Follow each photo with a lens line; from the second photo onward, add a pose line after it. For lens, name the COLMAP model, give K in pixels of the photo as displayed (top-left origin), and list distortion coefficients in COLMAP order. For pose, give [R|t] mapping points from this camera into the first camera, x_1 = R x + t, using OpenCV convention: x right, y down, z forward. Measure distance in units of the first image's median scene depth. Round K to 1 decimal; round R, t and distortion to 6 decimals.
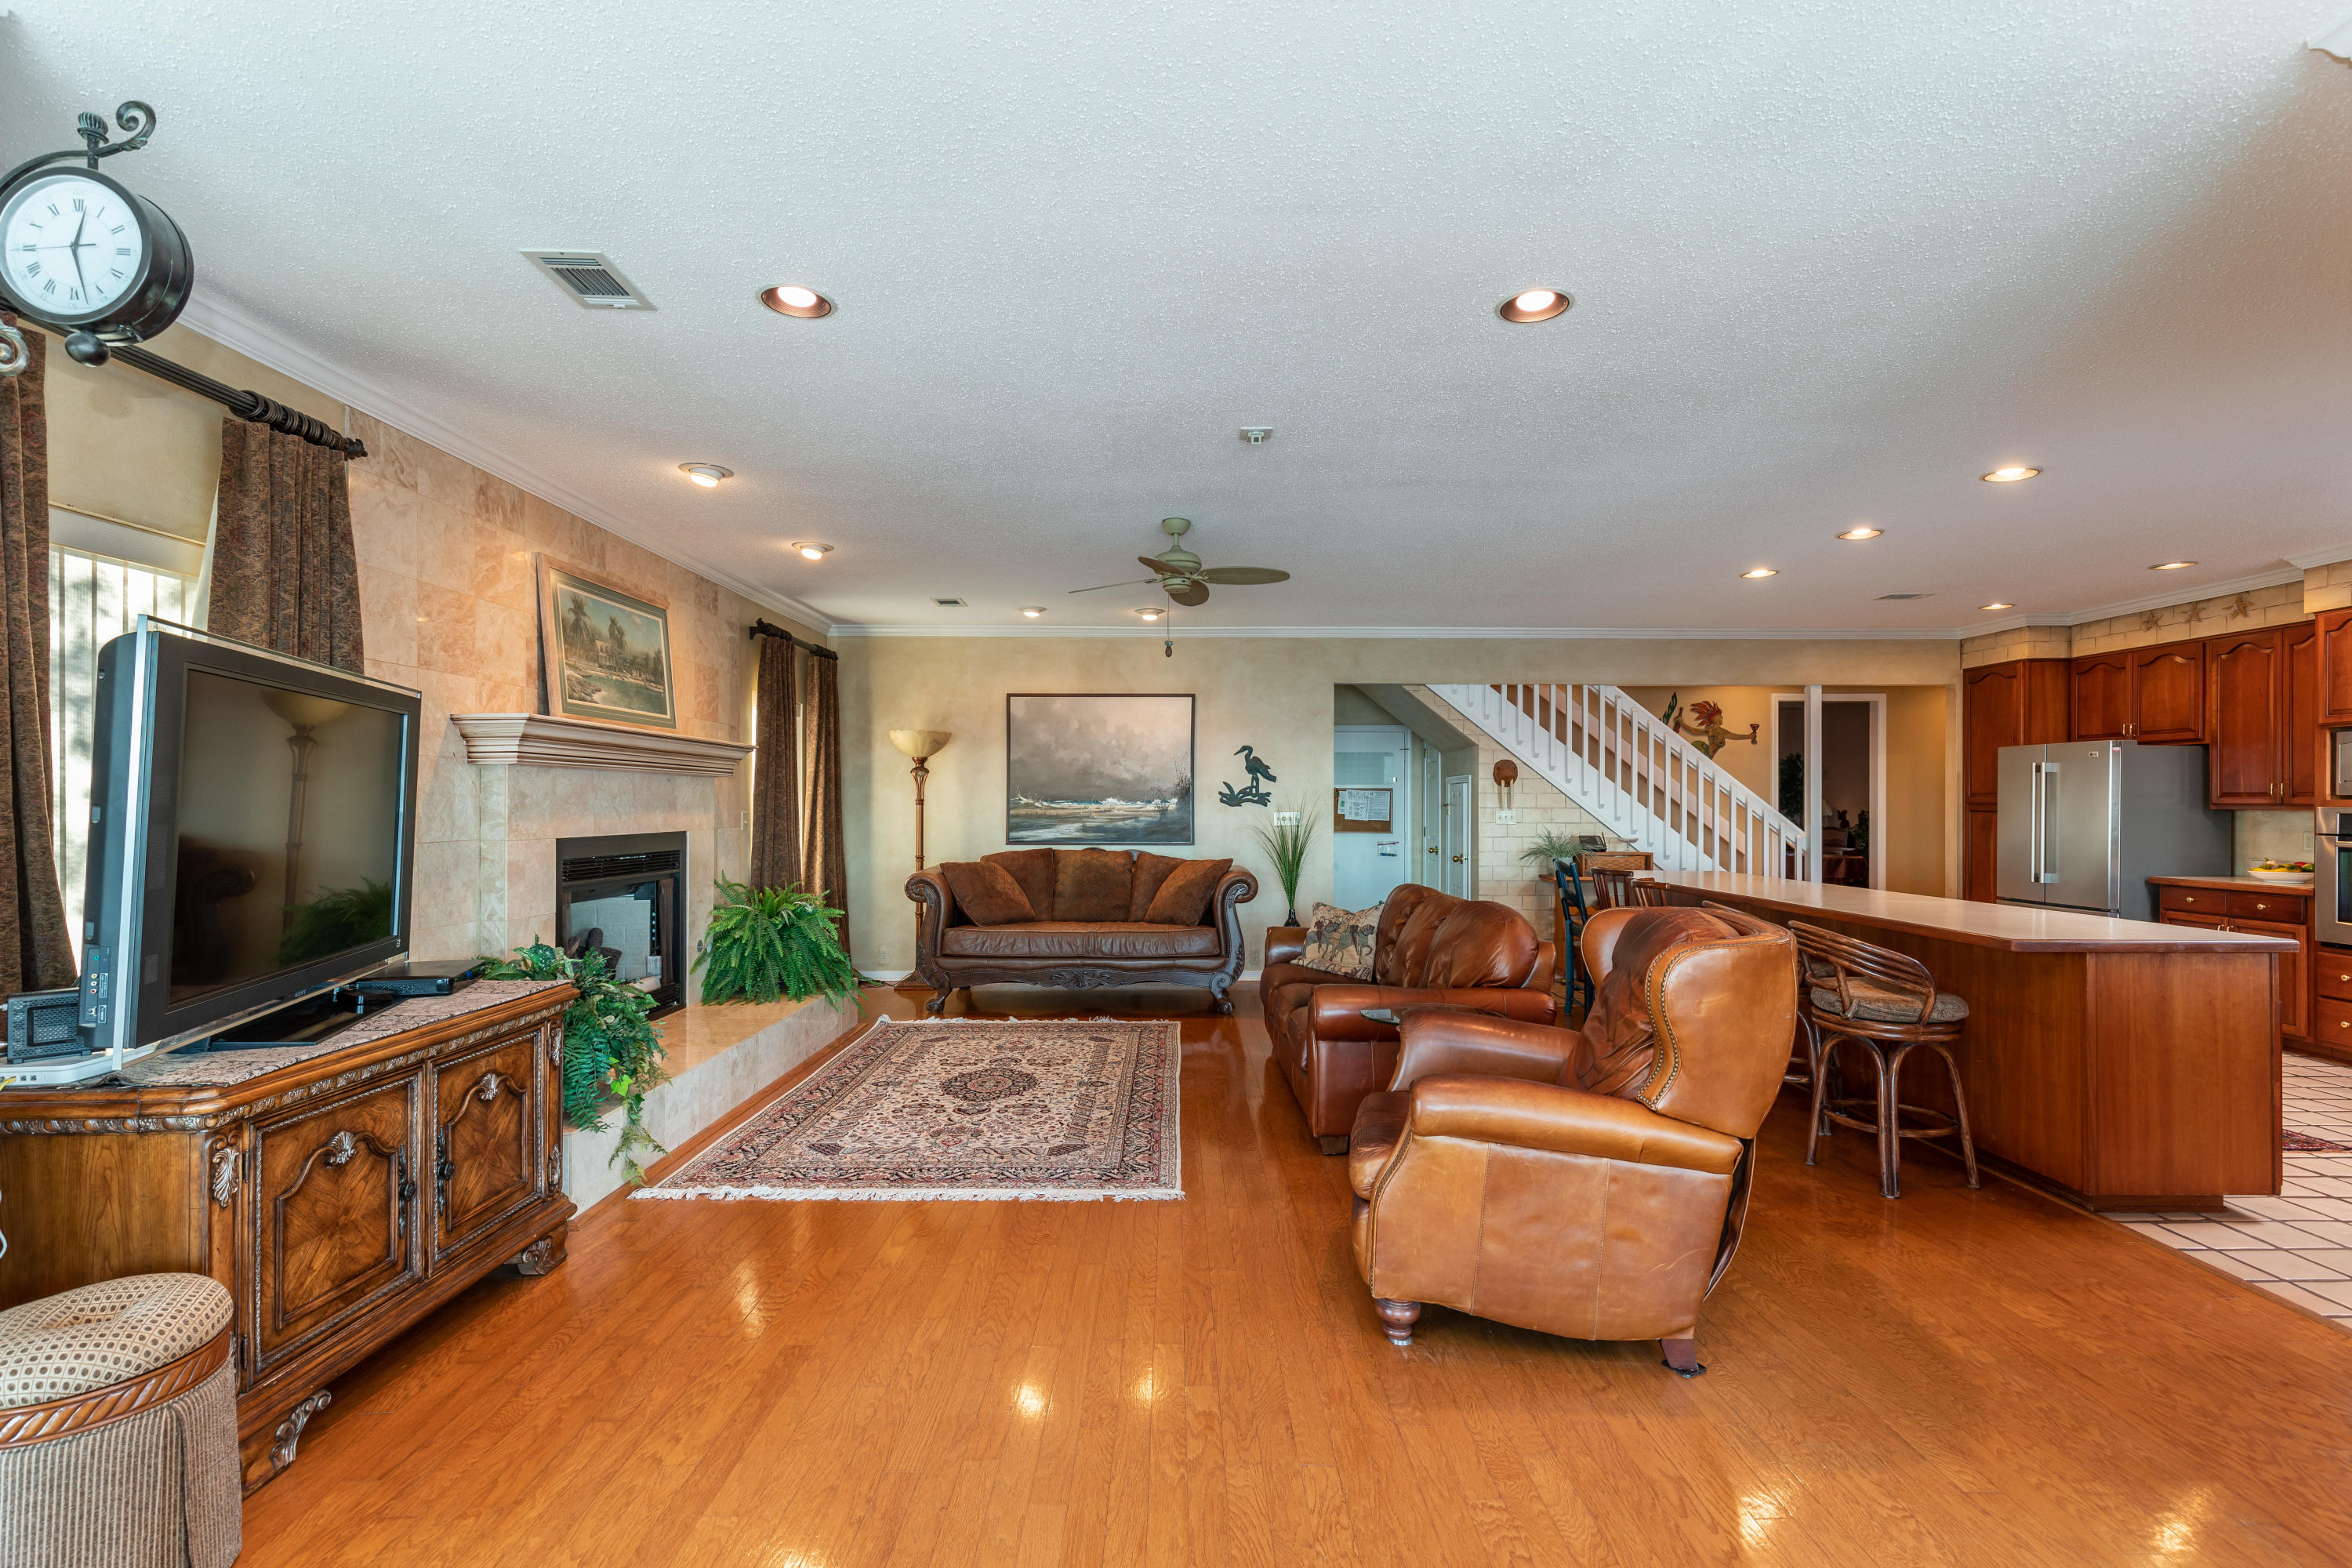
lens RADIAL K [[1063.0, 0, 1188.8], [0, 1063.0, 796.5], [0, 0, 1]] dist [0.000997, 0.000853]
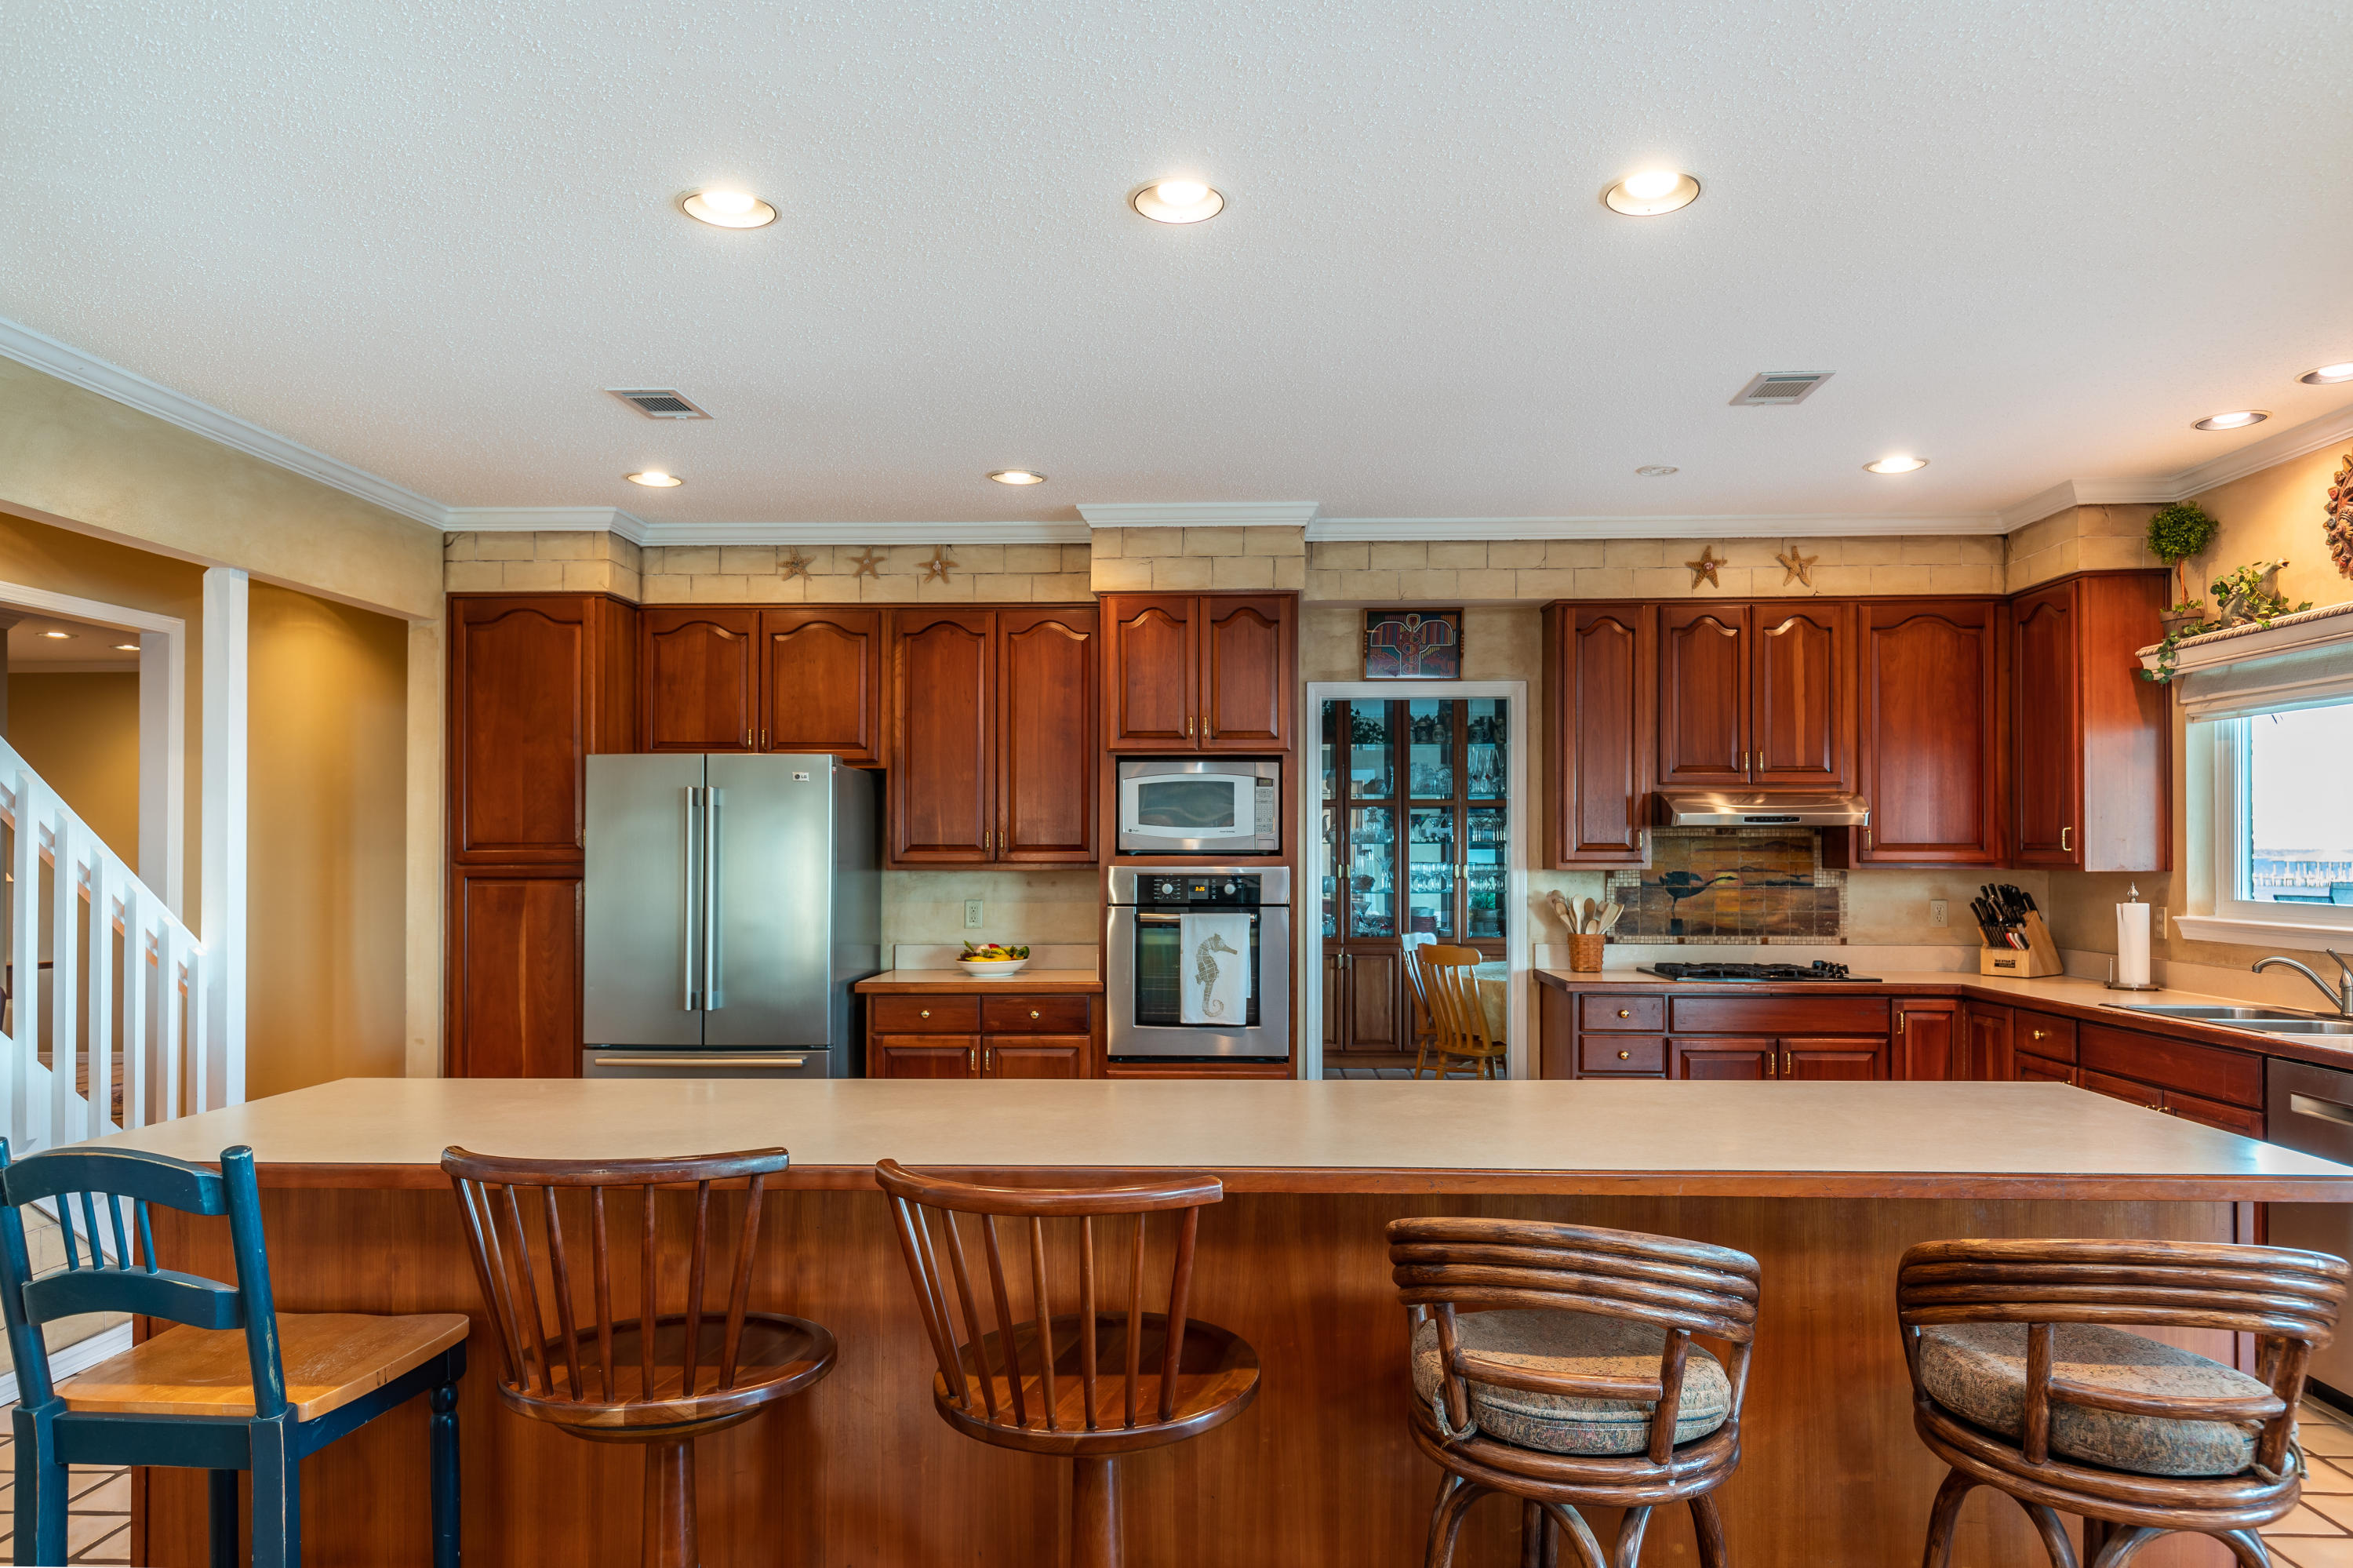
lens RADIAL K [[1517.2, 0, 1190.5], [0, 1517.2, 827.9], [0, 0, 1]] dist [0.001817, 0.001144]
pose [[0.049288, 0.011357, 0.998720, 0.048175], [-0.003619, 0.999931, -0.011192, -0.004030], [-0.998778, -0.003063, 0.049326, 0.794312]]
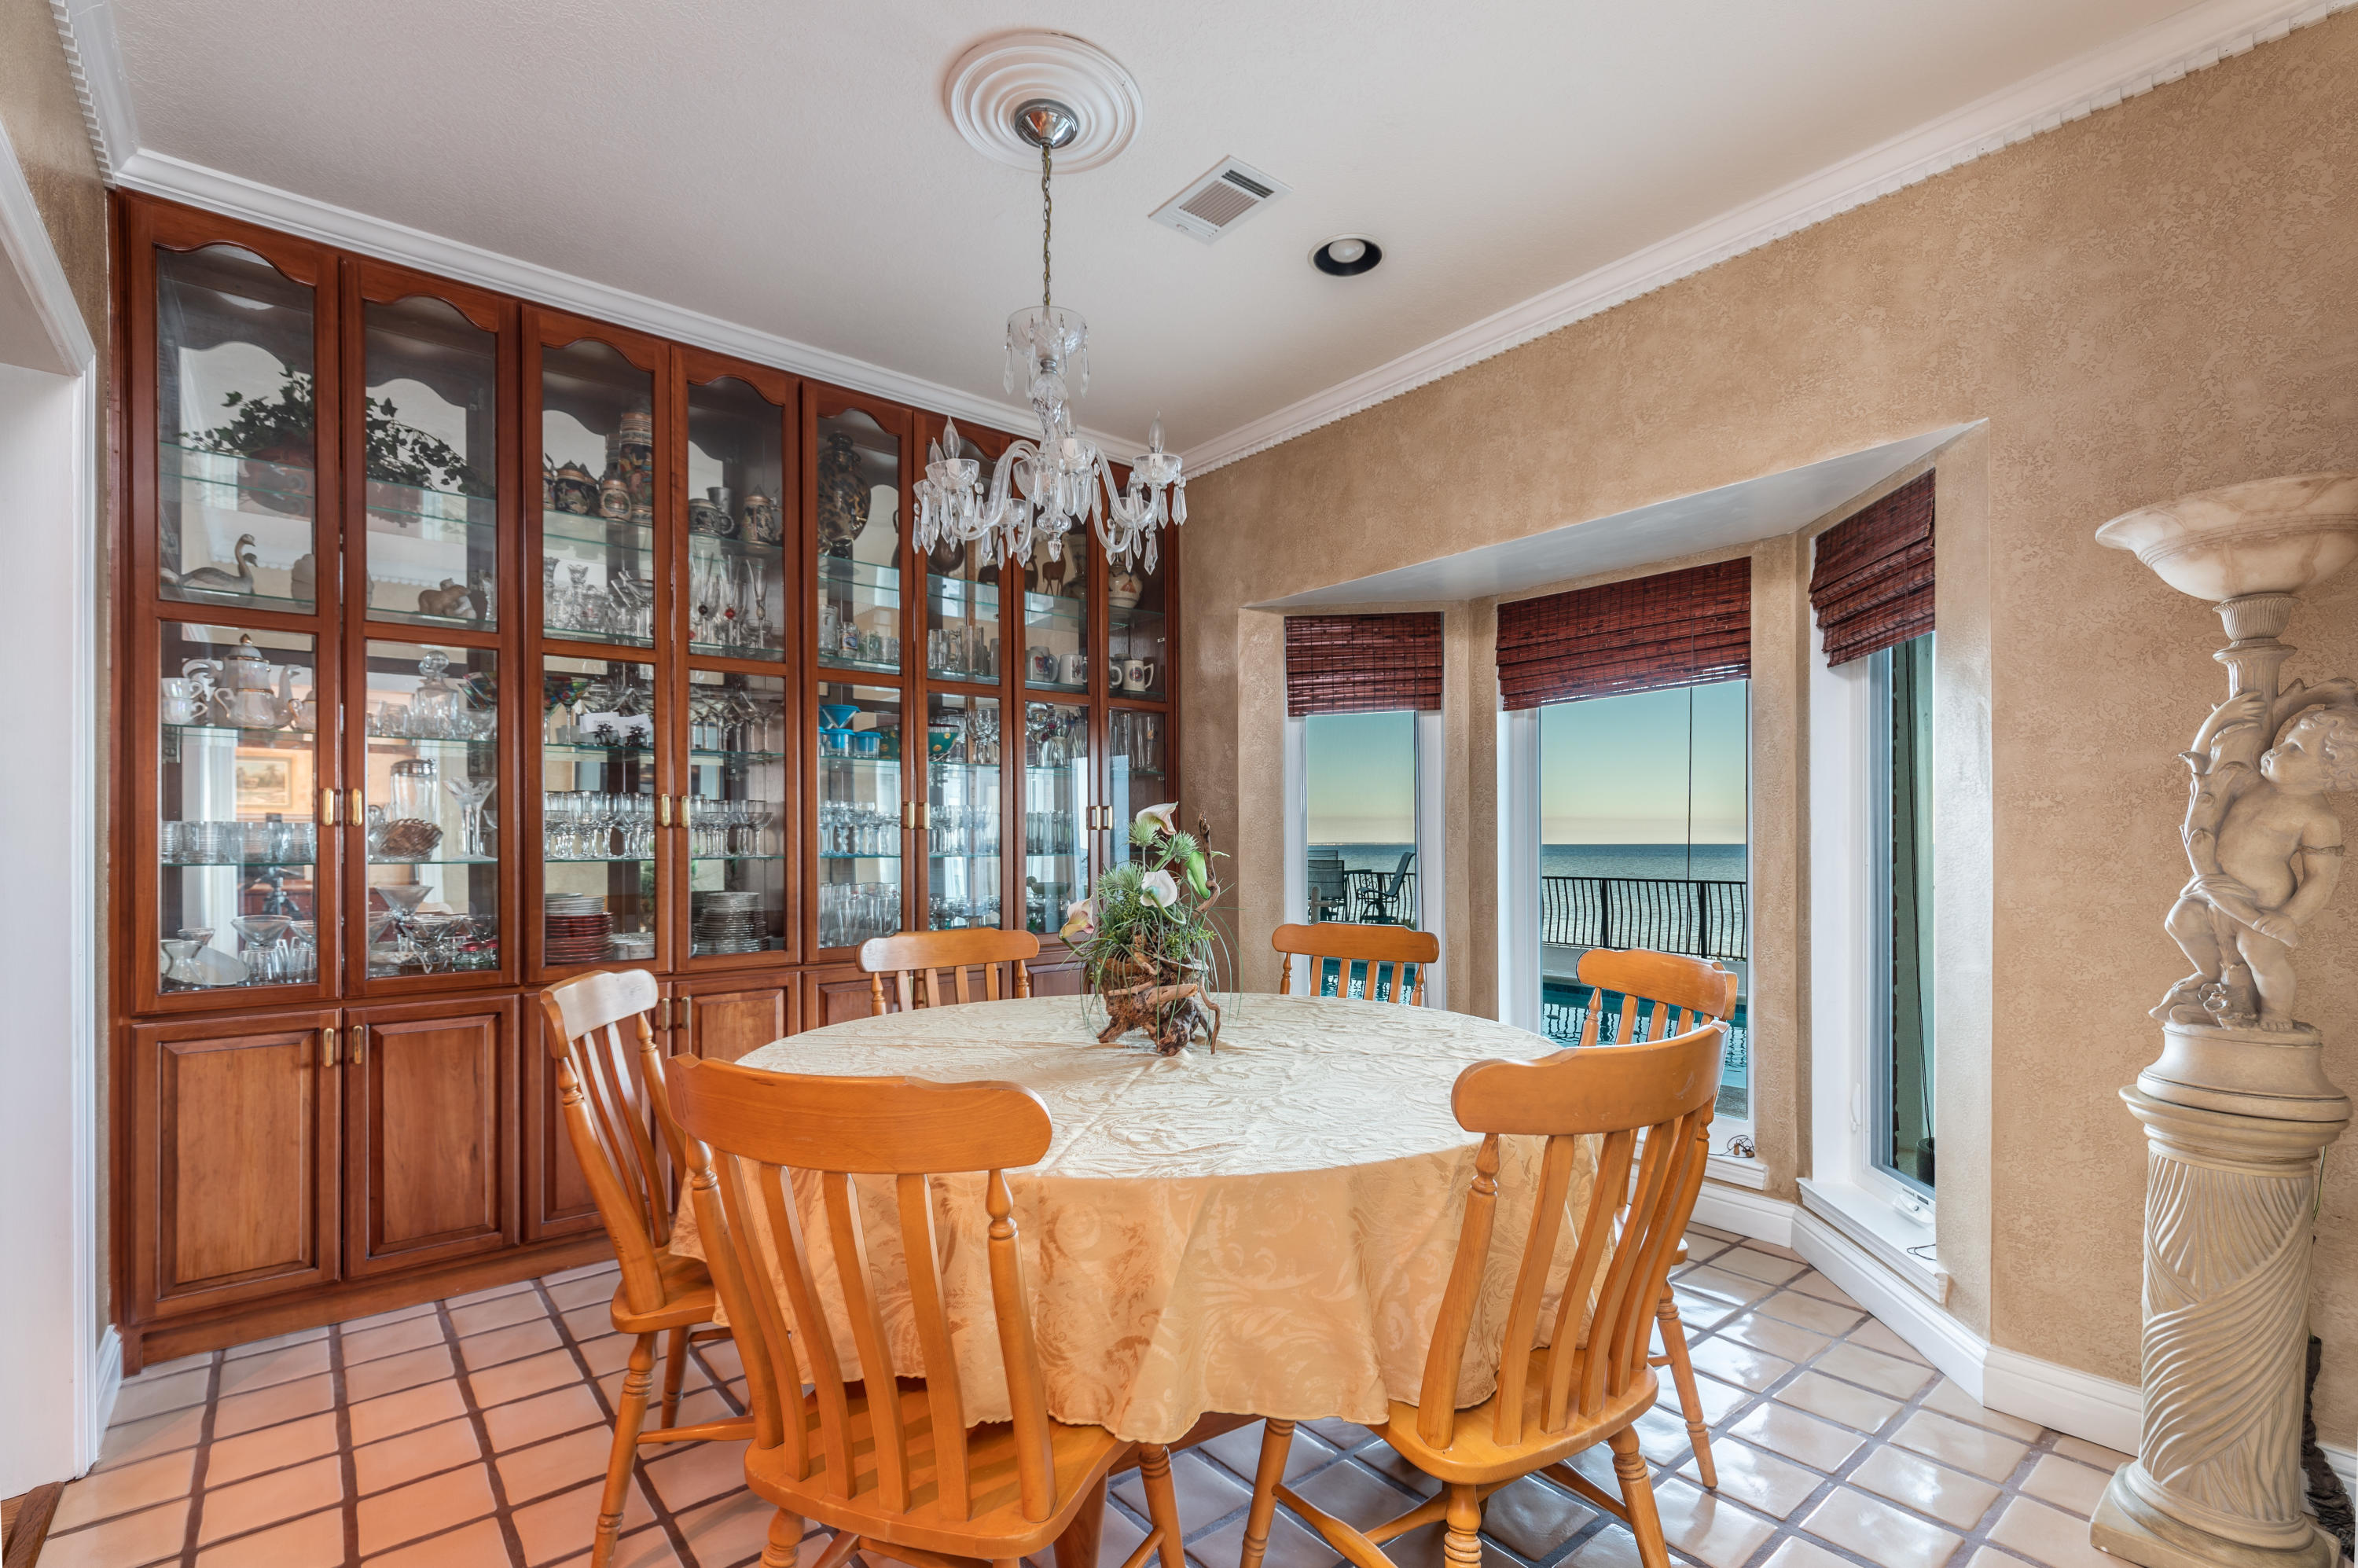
lens RADIAL K [[1073.6, 0, 1182.3], [0, 1073.6, 845.6], [0, 0, 1]] dist [0.000572, -0.000061]
pose [[-0.631963, -0.002015, 0.774996, 1.070127], [-0.001196, 0.999998, 0.001625, 0.035653], [-0.774997, 0.000100, -0.631964, 0.725500]]
